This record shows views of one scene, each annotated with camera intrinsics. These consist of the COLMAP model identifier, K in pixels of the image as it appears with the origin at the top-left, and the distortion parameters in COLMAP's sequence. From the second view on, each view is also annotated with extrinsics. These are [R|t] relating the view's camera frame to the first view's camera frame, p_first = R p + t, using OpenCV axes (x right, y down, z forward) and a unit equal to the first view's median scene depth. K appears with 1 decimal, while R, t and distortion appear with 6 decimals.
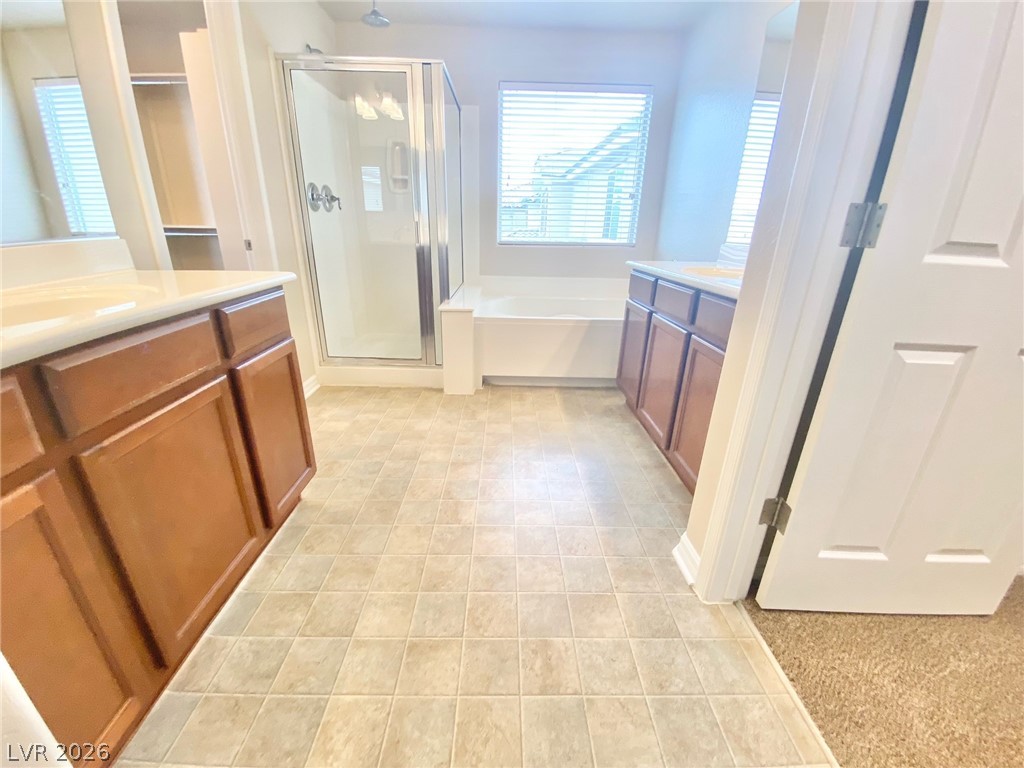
lens RADIAL K [[416.2, 0, 512.3], [0, 416.2, 381.4], [0, 0, 1]] dist [0.031178, -0.027314]
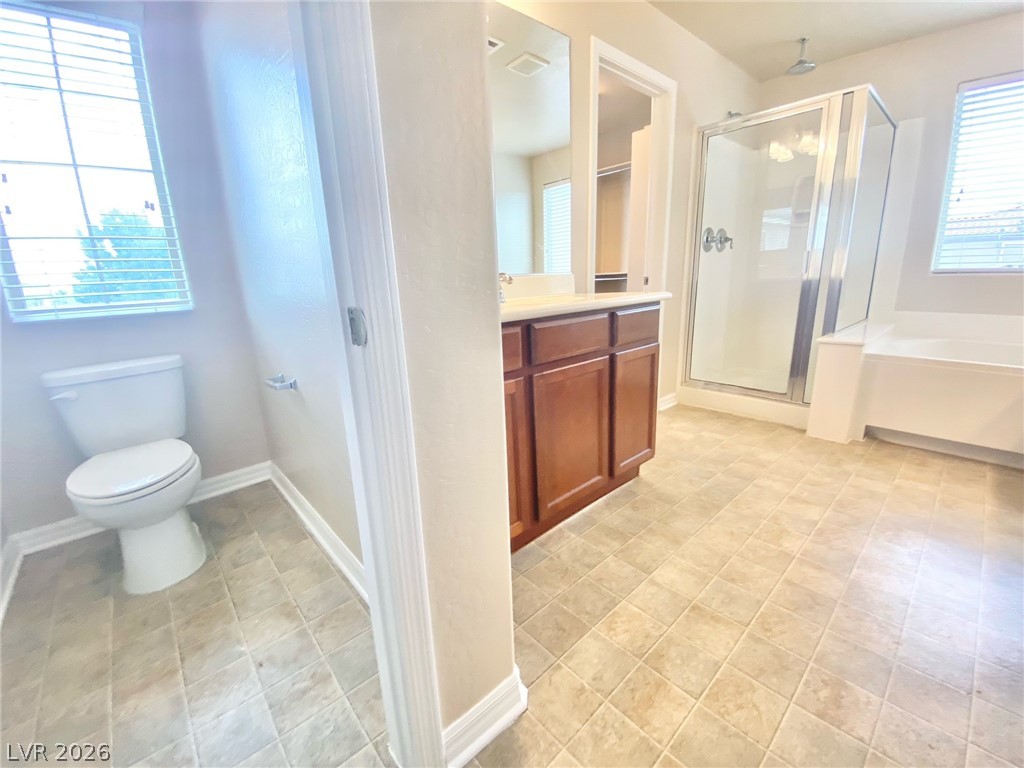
lens RADIAL K [[416.2, 0, 512.3], [0, 416.2, 381.4], [0, 0, 1]] dist [0.031178, -0.027314]
pose [[0.656504, 0.136525, -0.741865, 0.129132], [-0.216775, 0.976145, -0.012192, 0.111738], [0.722504, 0.168822, 0.670438, -0.141042]]
